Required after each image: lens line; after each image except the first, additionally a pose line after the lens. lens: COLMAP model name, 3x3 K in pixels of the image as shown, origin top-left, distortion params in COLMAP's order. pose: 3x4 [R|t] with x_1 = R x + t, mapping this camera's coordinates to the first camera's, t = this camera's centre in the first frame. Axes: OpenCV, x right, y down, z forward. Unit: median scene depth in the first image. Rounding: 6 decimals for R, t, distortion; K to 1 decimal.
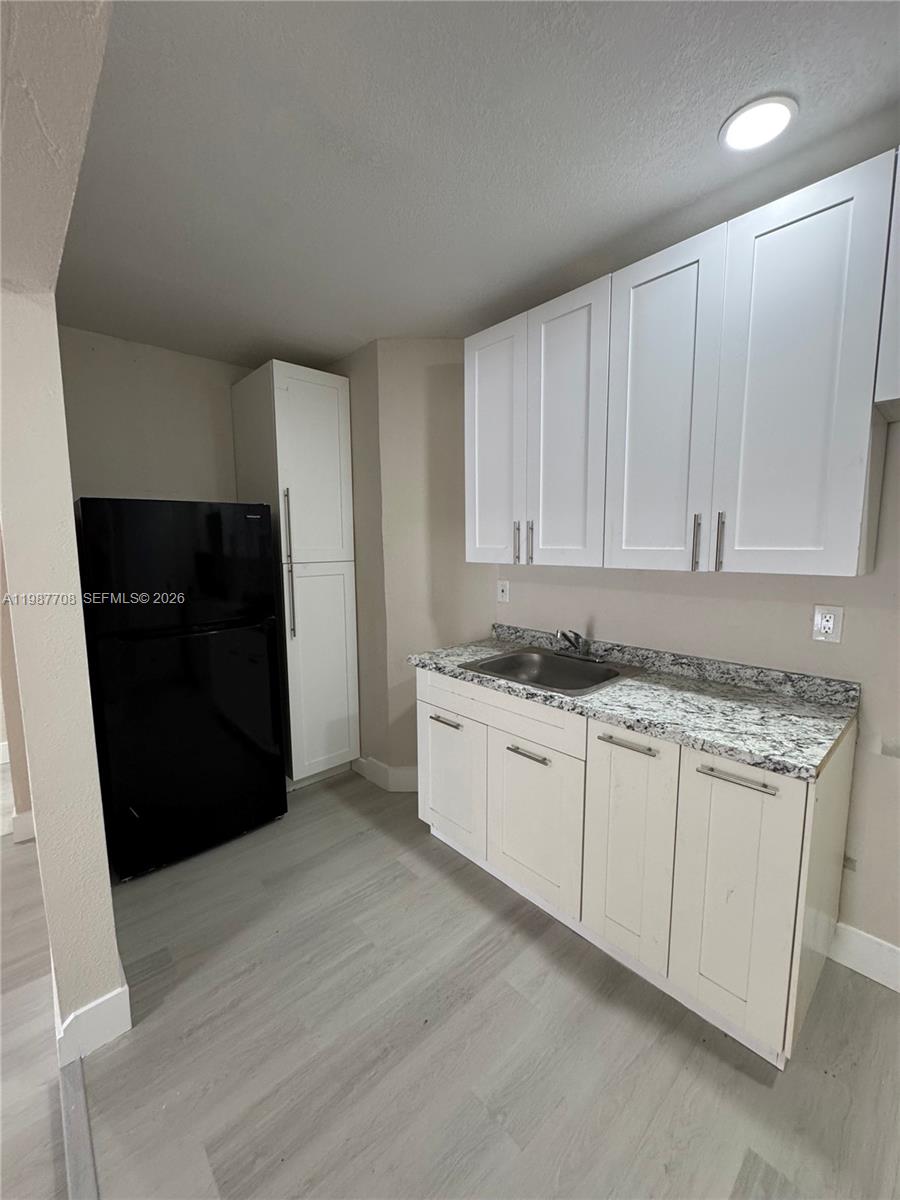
lens RADIAL K [[481.9, 0, 450.0], [0, 481.9, 600.0], [0, 0, 1]] dist [-0.001800, 0.000151]
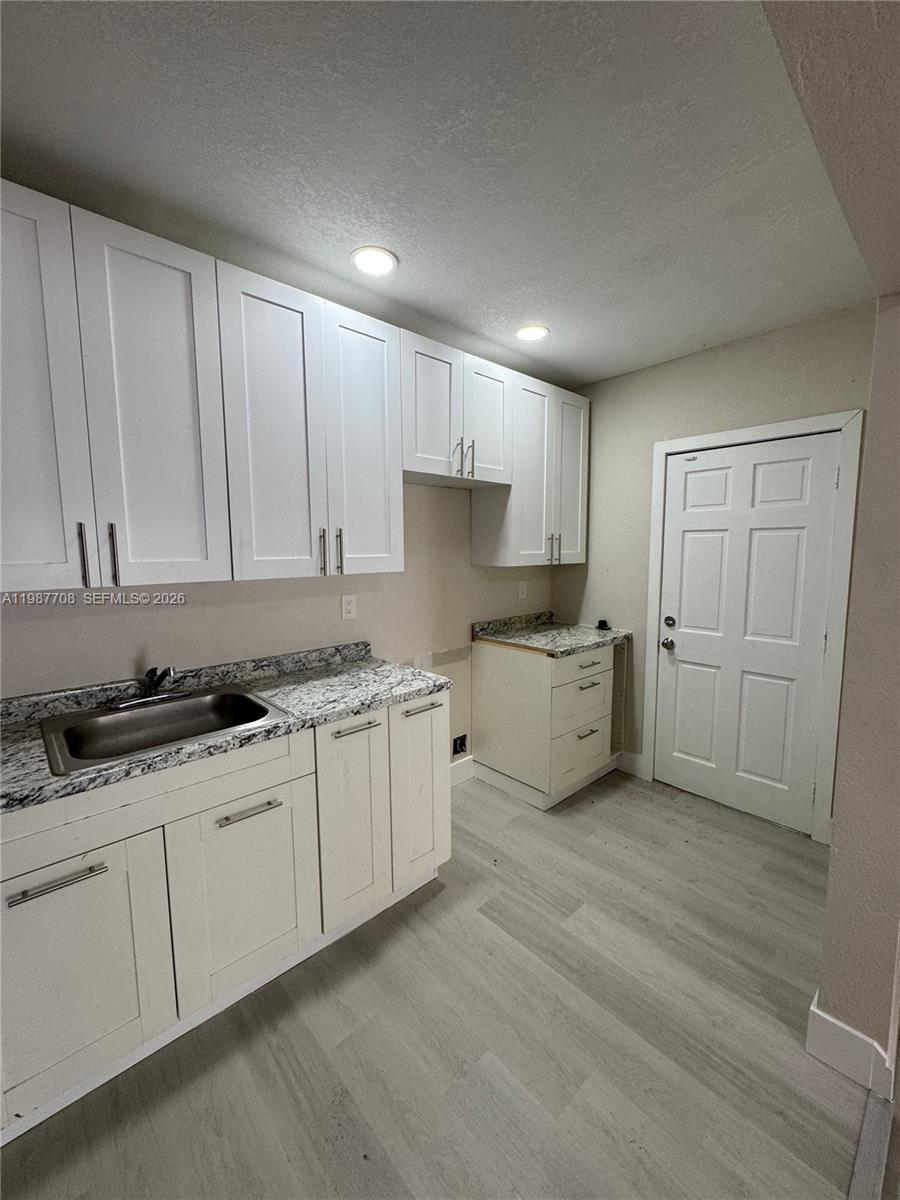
lens RADIAL K [[481.9, 0, 450.0], [0, 481.9, 600.0], [0, 0, 1]] dist [-0.001800, 0.000151]
pose [[-0.004305, -0.102915, 0.994681, -0.668655], [0.129578, 0.986246, 0.102603, -0.080890], [-0.991560, 0.129331, 0.009090, 0.664676]]
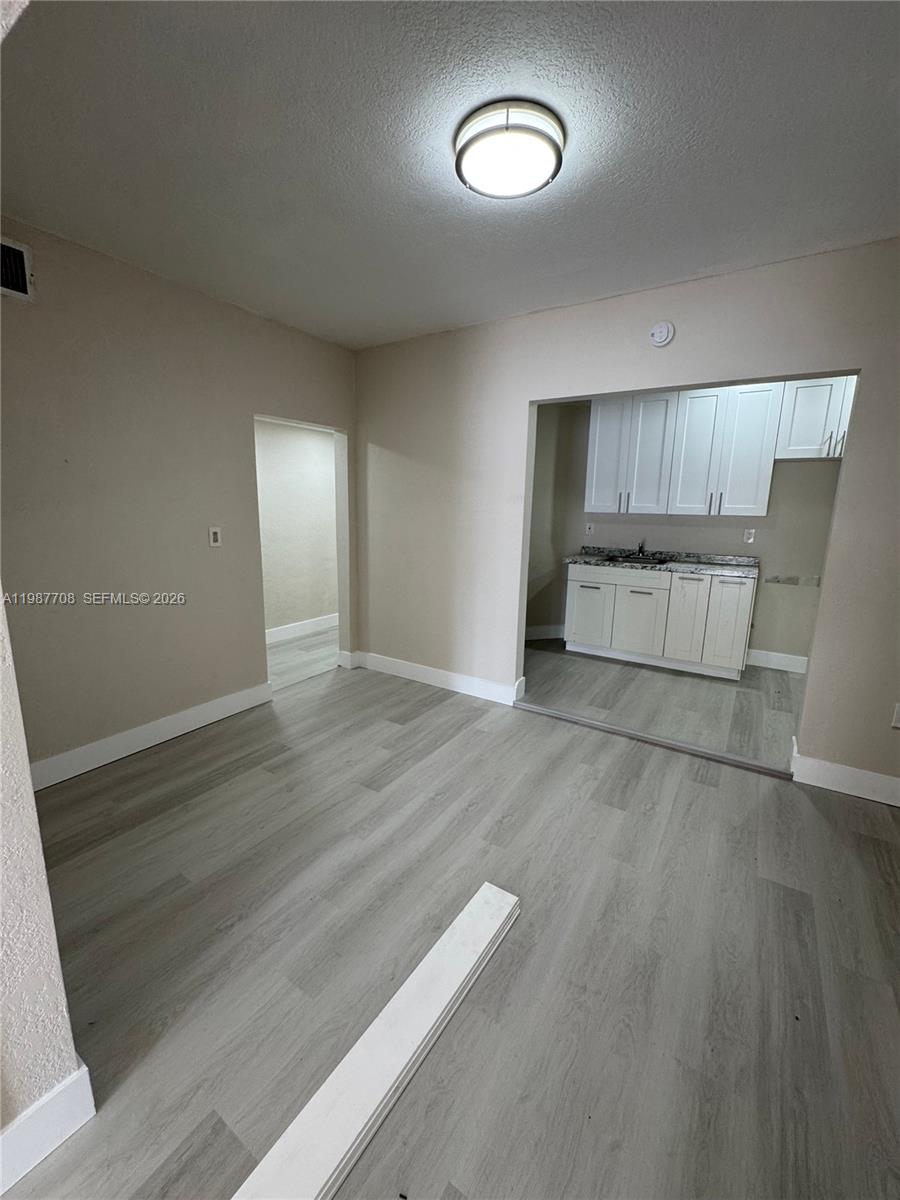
lens RADIAL K [[490.2, 0, 450.0], [0, 490.2, 600.0], [0, 0, 1]] dist [0.001945, 0.000166]
pose [[0.965387, -0.029809, 0.259112, -1.502497], [0.011208, 0.997271, 0.072969, 0.184233], [-0.260580, -0.067539, 0.963087, -1.189113]]
